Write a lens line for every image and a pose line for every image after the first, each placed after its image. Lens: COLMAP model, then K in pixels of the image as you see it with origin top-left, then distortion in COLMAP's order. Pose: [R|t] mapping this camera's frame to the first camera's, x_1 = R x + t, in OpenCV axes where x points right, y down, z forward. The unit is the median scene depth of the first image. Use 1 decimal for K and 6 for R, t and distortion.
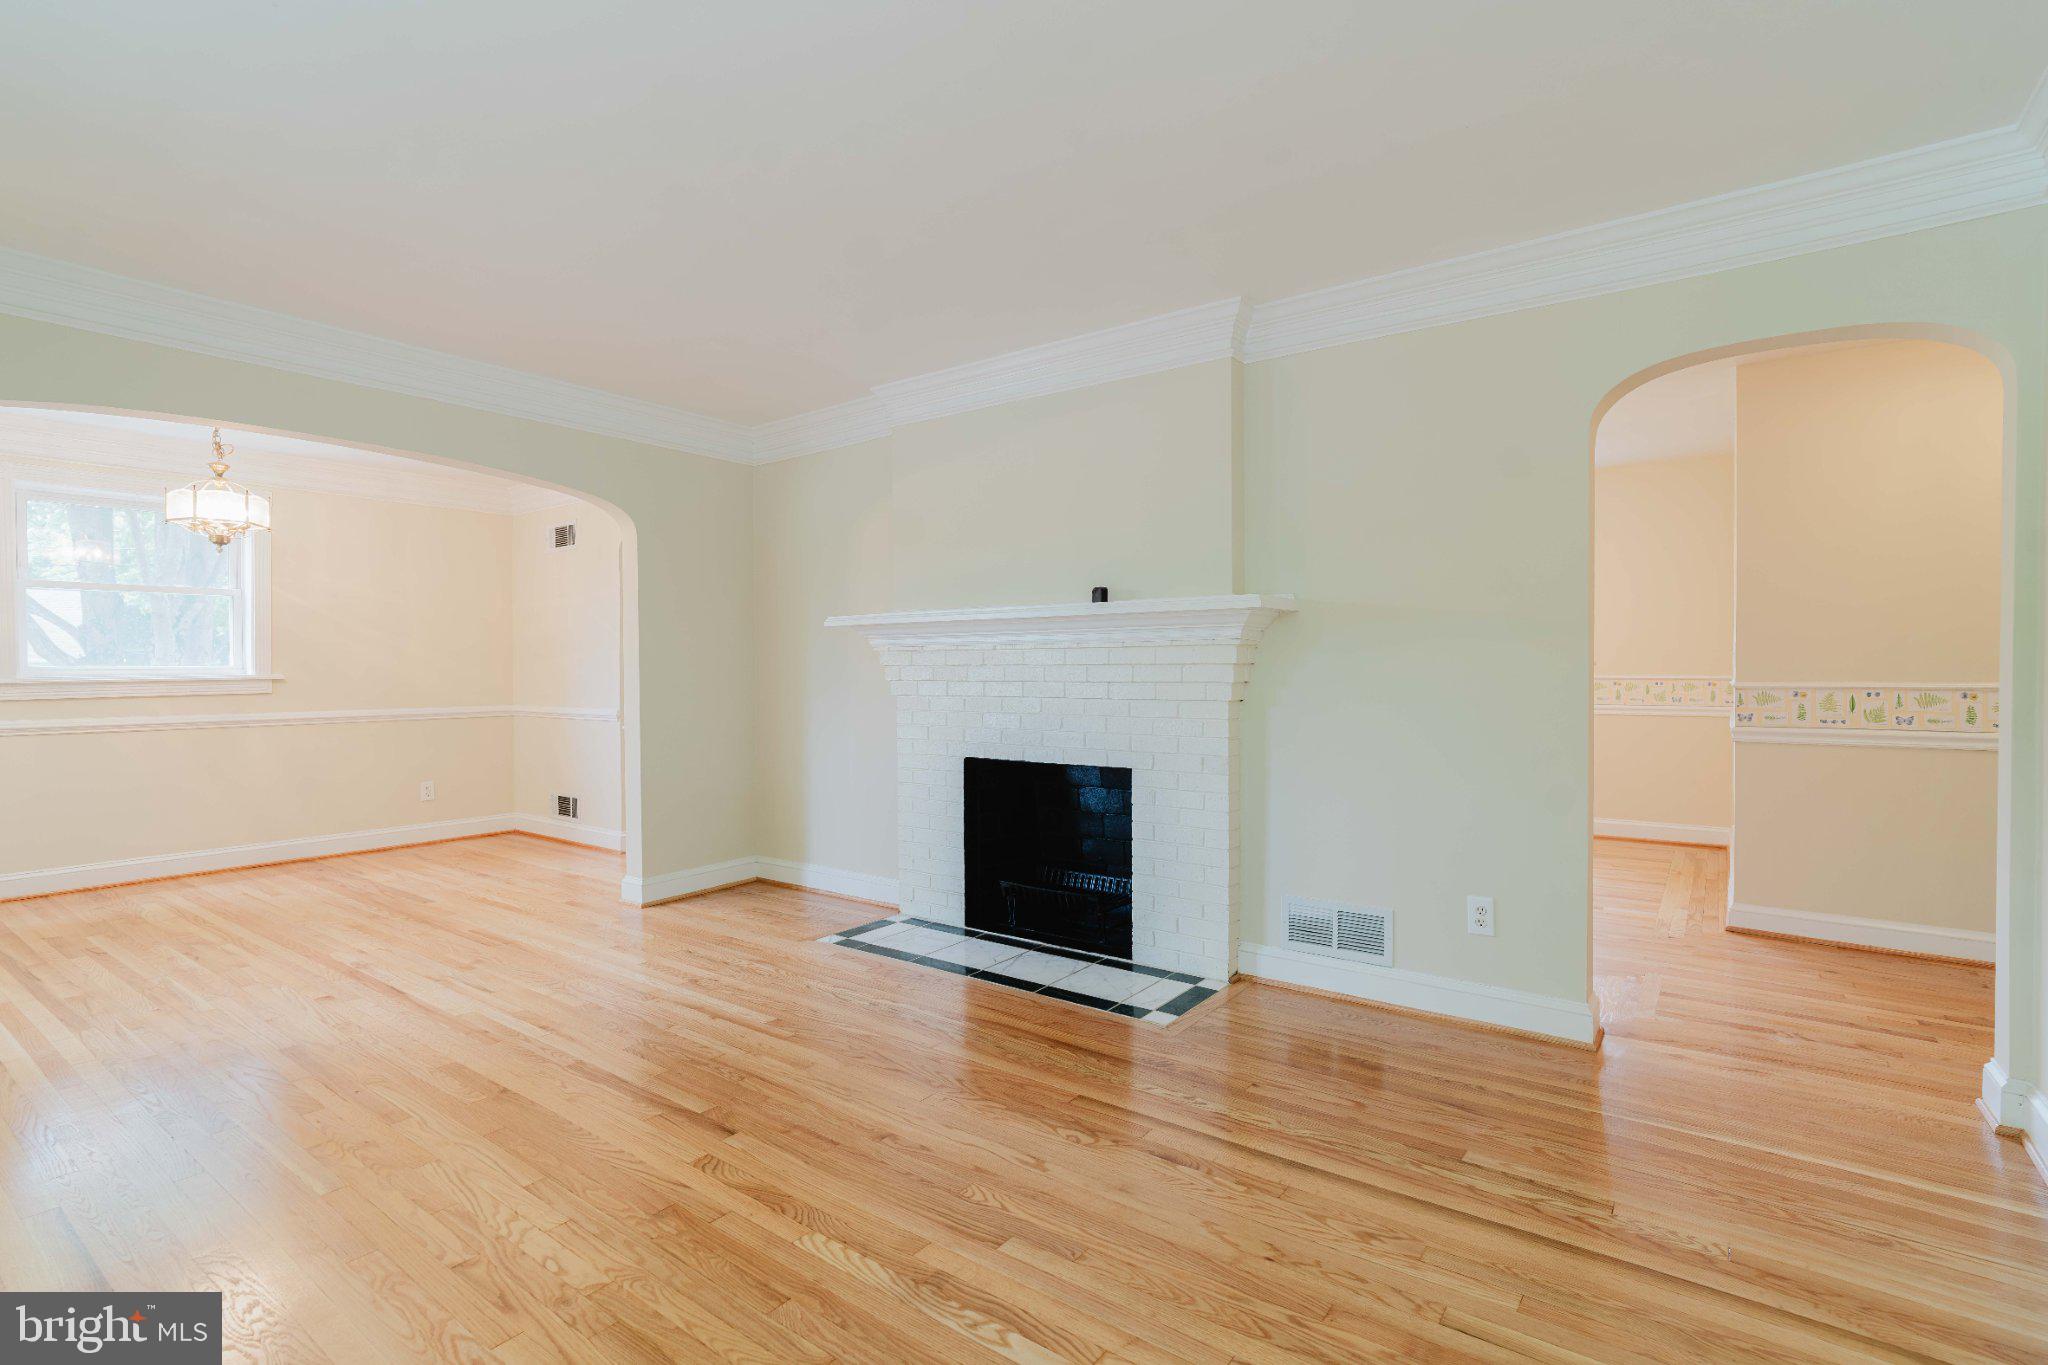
lens RADIAL K [[962.0, 0, 1033.7], [0, 962.0, 680.6], [0, 0, 1]] dist [-0.017033, 0.008135]
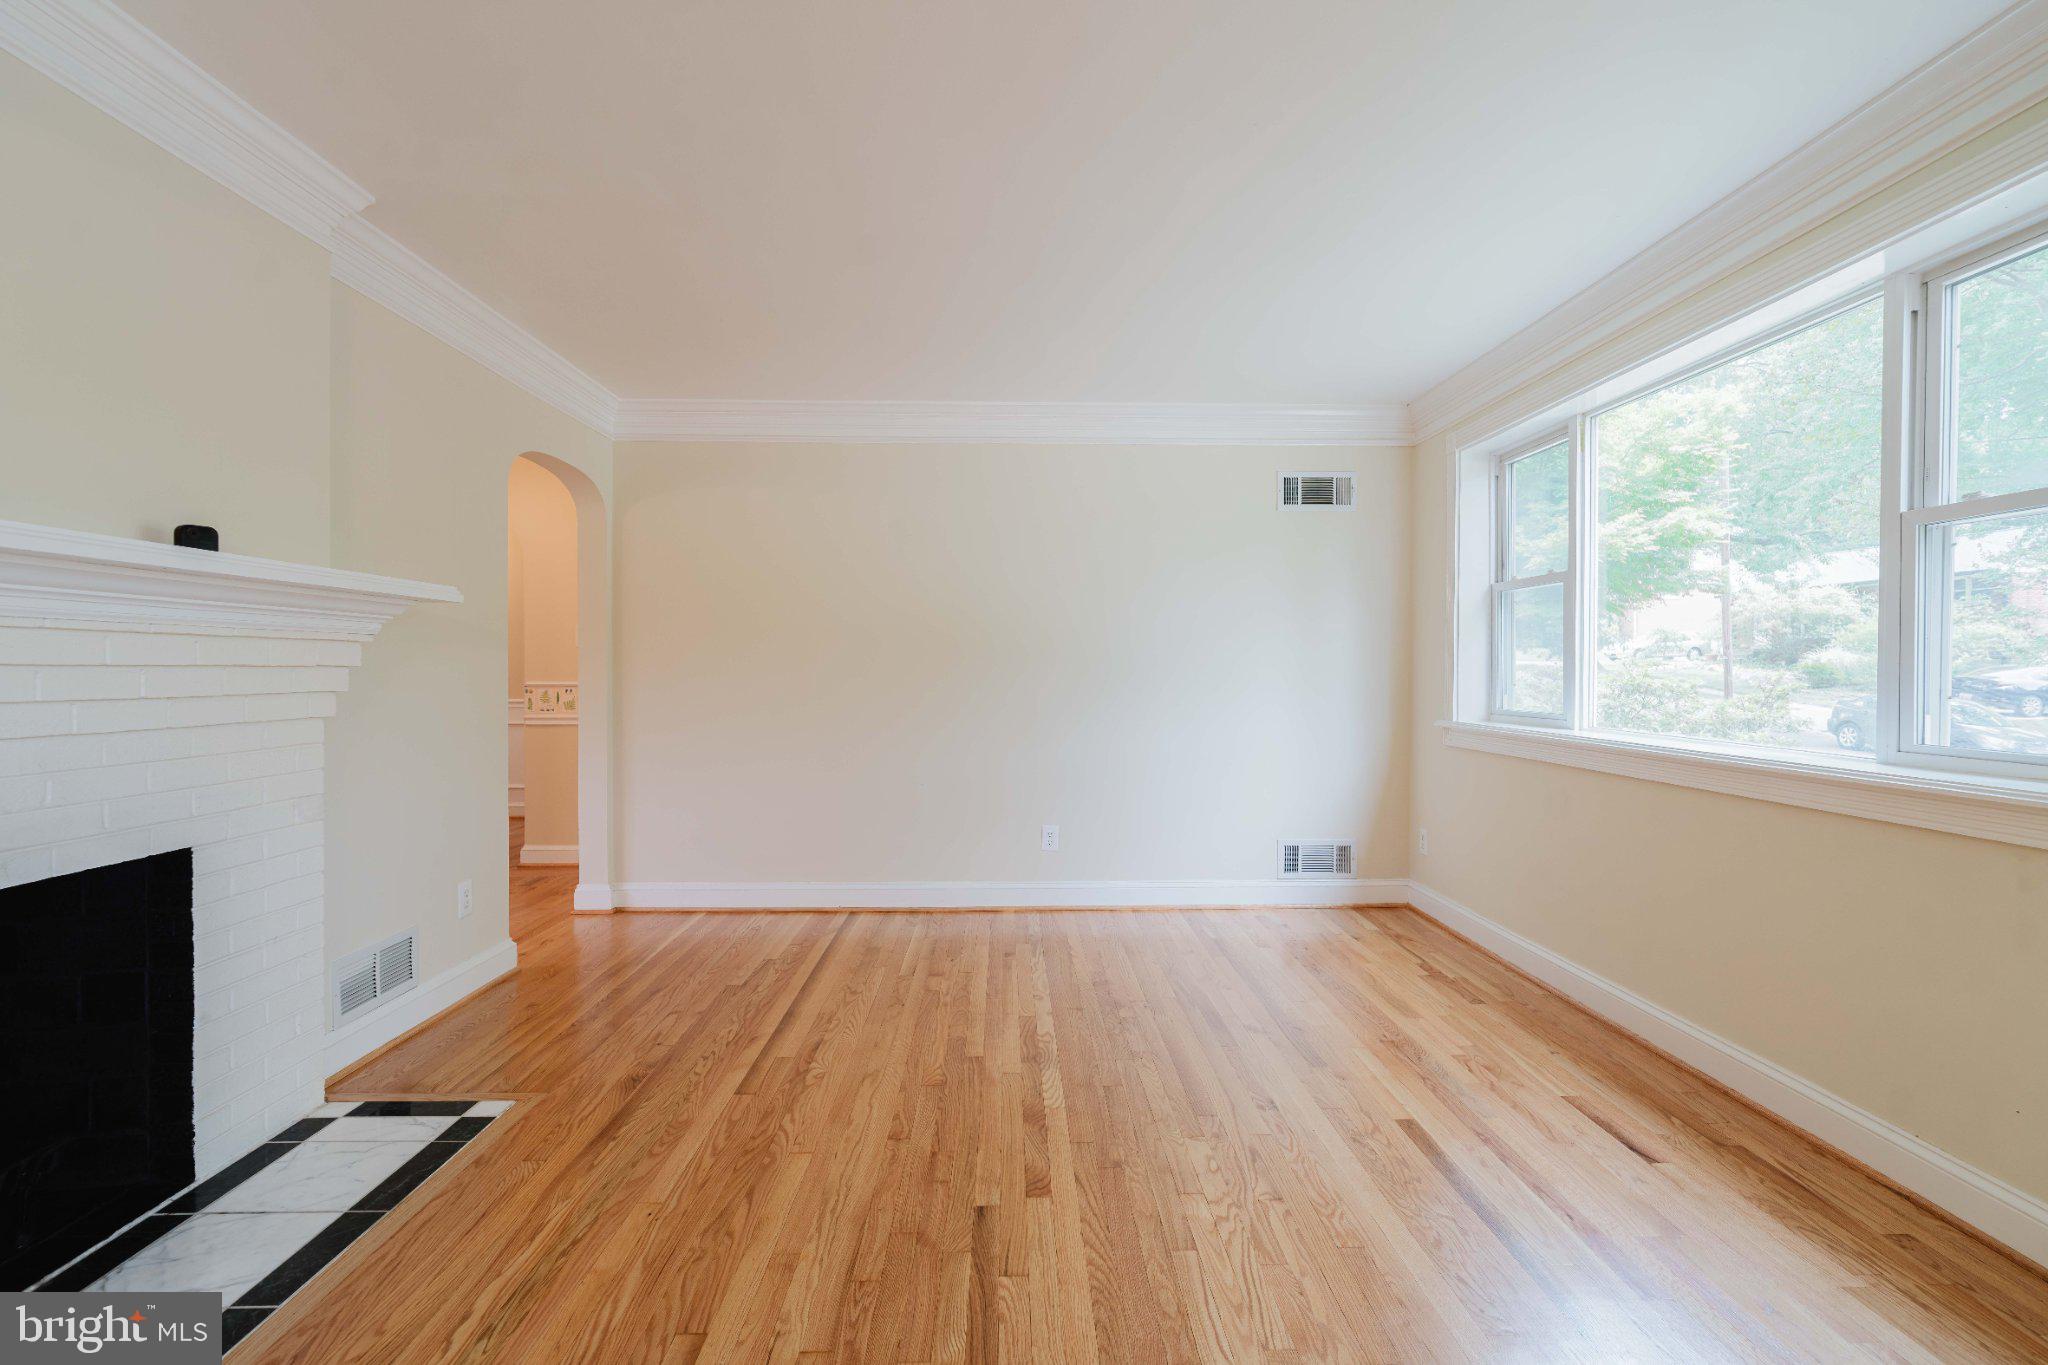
lens RADIAL K [[962.0, 0, 1033.7], [0, 962.0, 680.6], [0, 0, 1]] dist [-0.017033, 0.008135]
pose [[-0.613538, -0.003863, 0.789656, -0.741009], [0.013436, 0.999792, 0.015330, -0.011341], [-0.789551, 0.020016, -0.613358, 1.072732]]
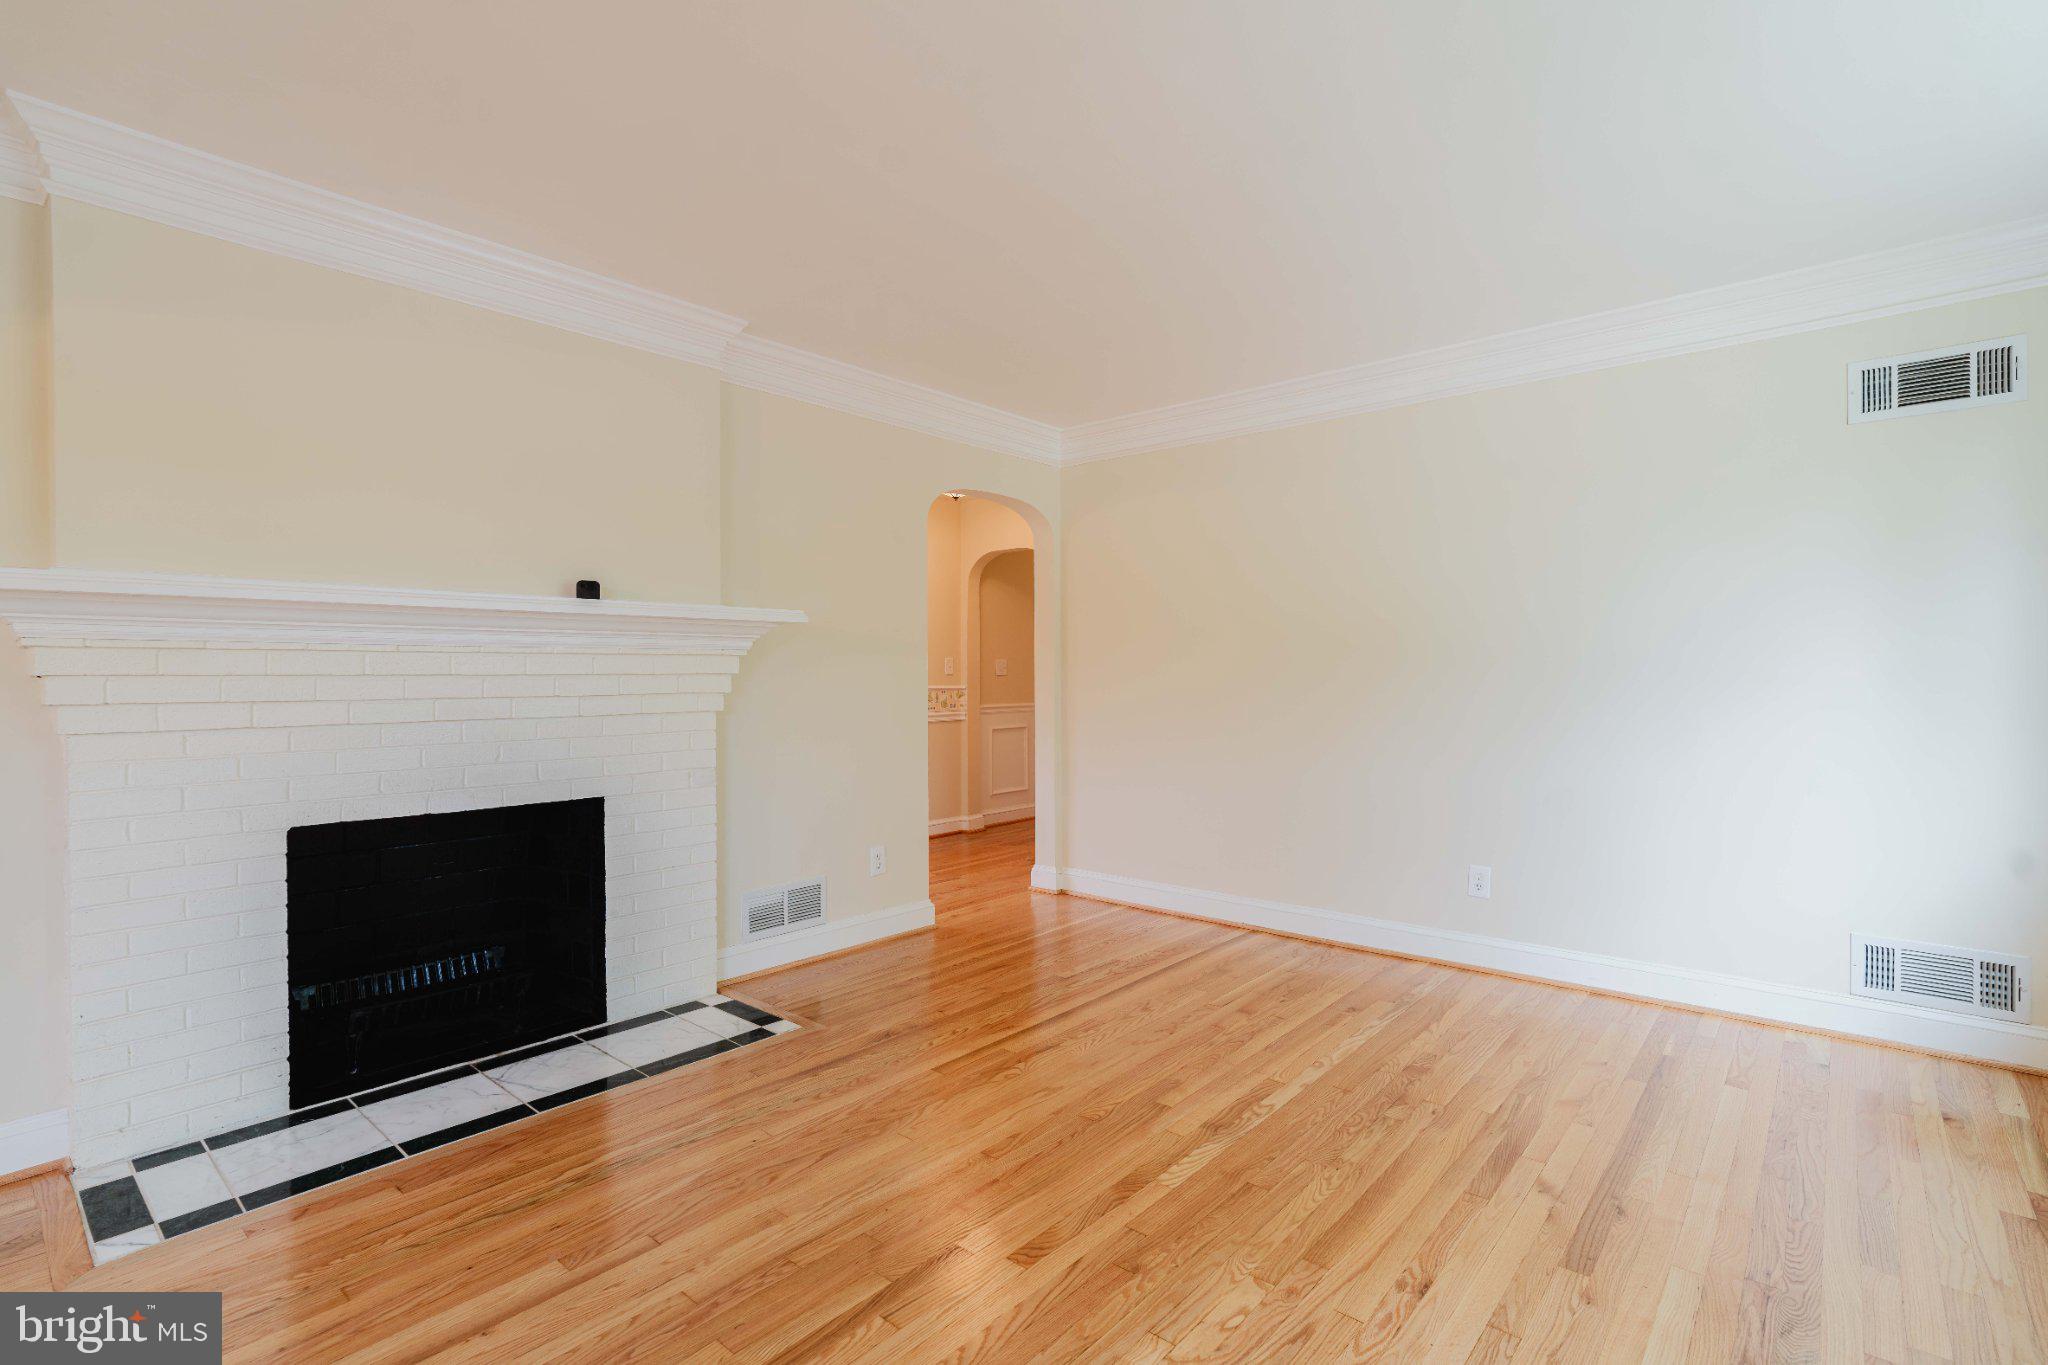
lens RADIAL K [[962.0, 0, 1033.7], [0, 962.0, 680.6], [0, 0, 1]] dist [-0.017033, 0.008135]
pose [[0.076517, -0.002739, 0.997065, -0.808660], [0.018924, 0.999820, 0.001295, -0.006176], [-0.996889, 0.018769, 0.076555, 0.624758]]
